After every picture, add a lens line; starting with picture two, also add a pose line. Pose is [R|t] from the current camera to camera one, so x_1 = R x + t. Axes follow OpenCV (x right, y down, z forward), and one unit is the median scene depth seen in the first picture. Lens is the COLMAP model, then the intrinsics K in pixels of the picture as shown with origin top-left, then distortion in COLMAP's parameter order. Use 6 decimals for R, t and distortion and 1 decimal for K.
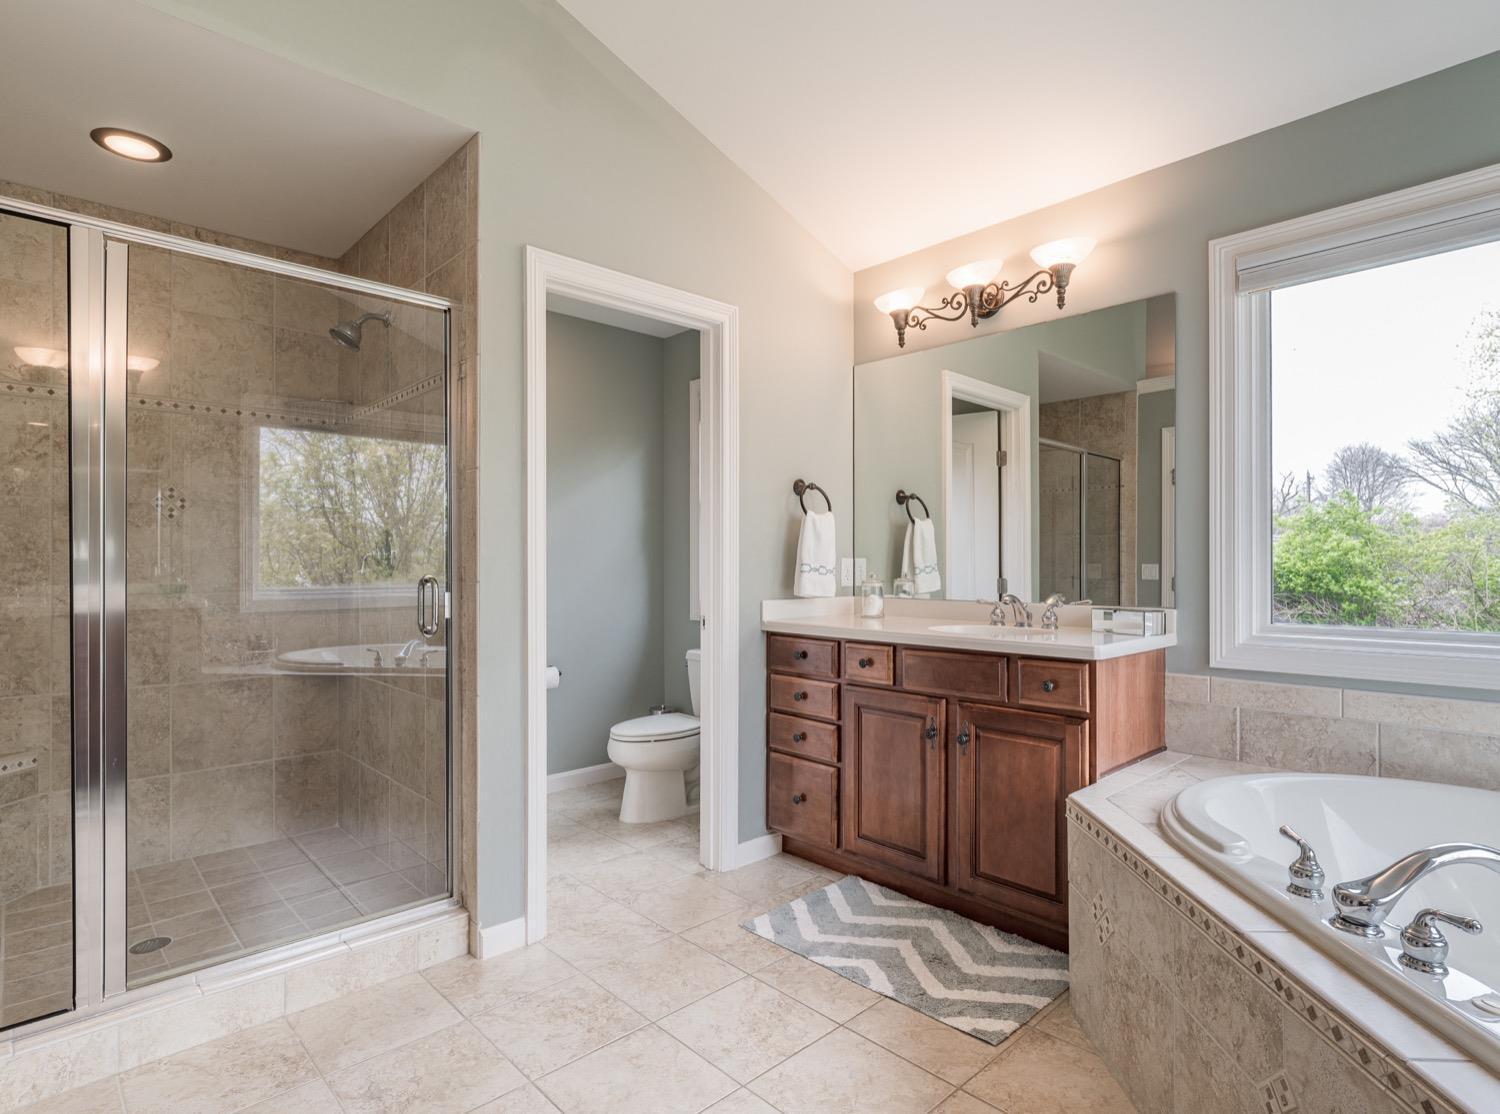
lens RADIAL K [[793.7, 0, 749.8], [0, 793.7, 562.1], [0, 0, 1]] dist [0.004928, 0.000527]
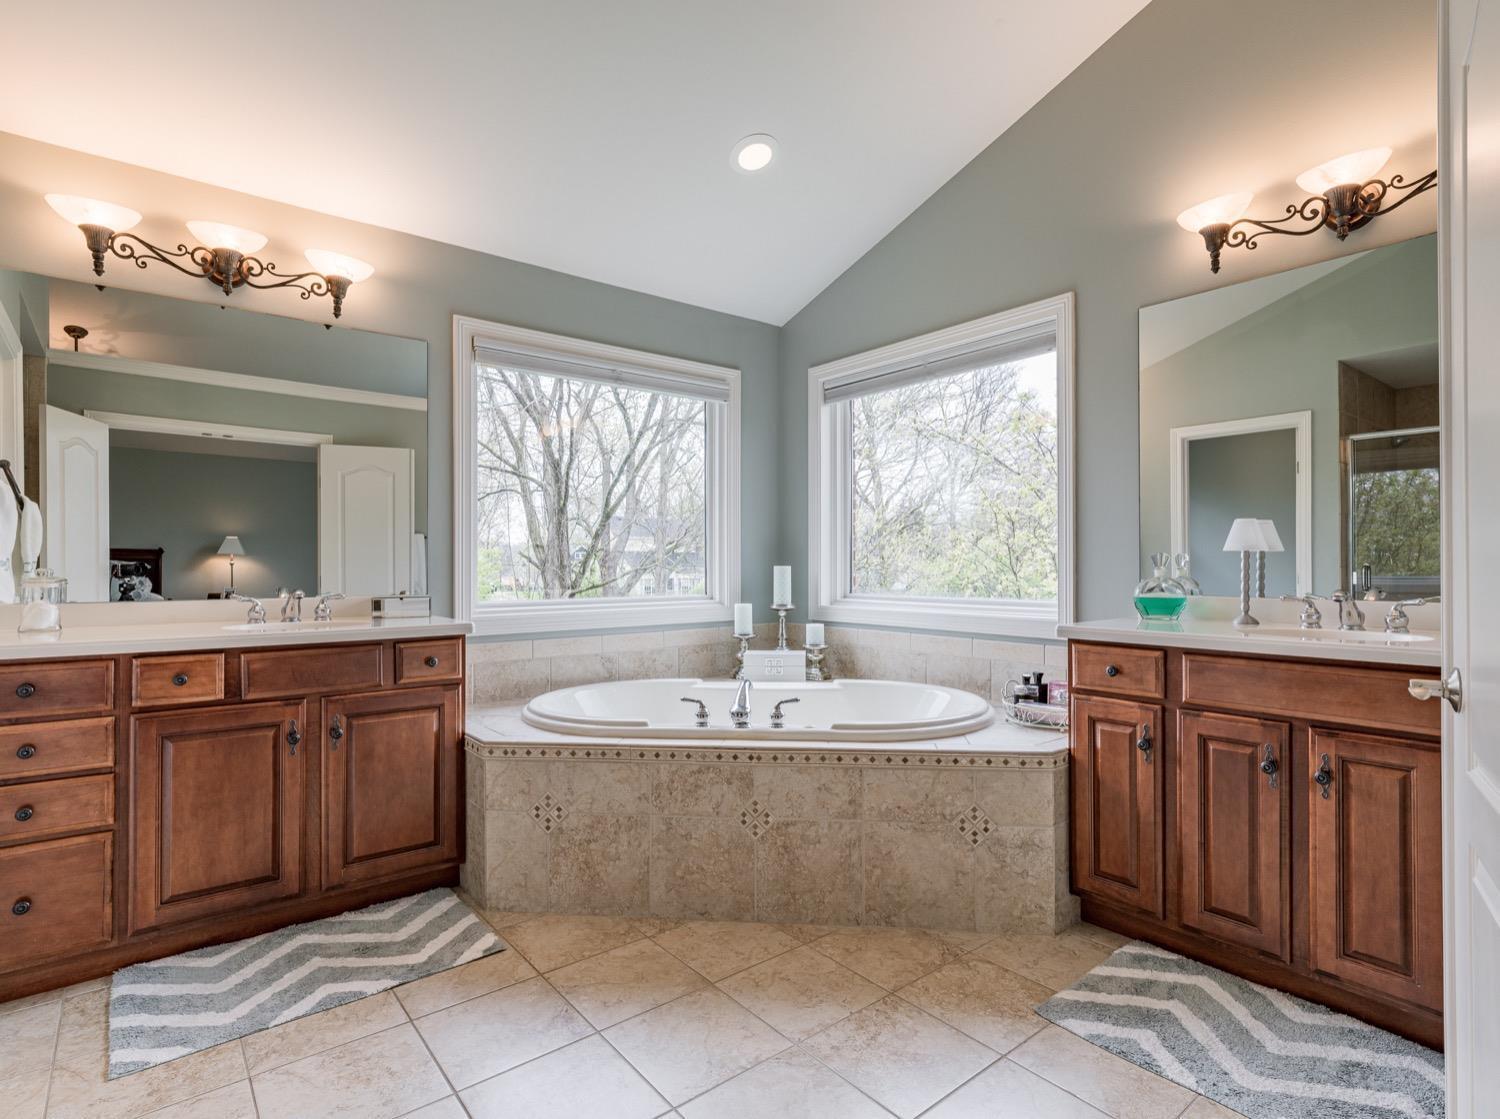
lens RADIAL K [[773.1, 0, 753.7], [0, 773.1, 562.6], [0, 0, 1]] dist [-0.003786, -0.001082]
pose [[0.079840, 0.006858, 0.996784, -0.648479], [0.001410, 0.999975, -0.006993, 0.017691], [-0.996807, 0.001964, 0.079829, 0.401419]]
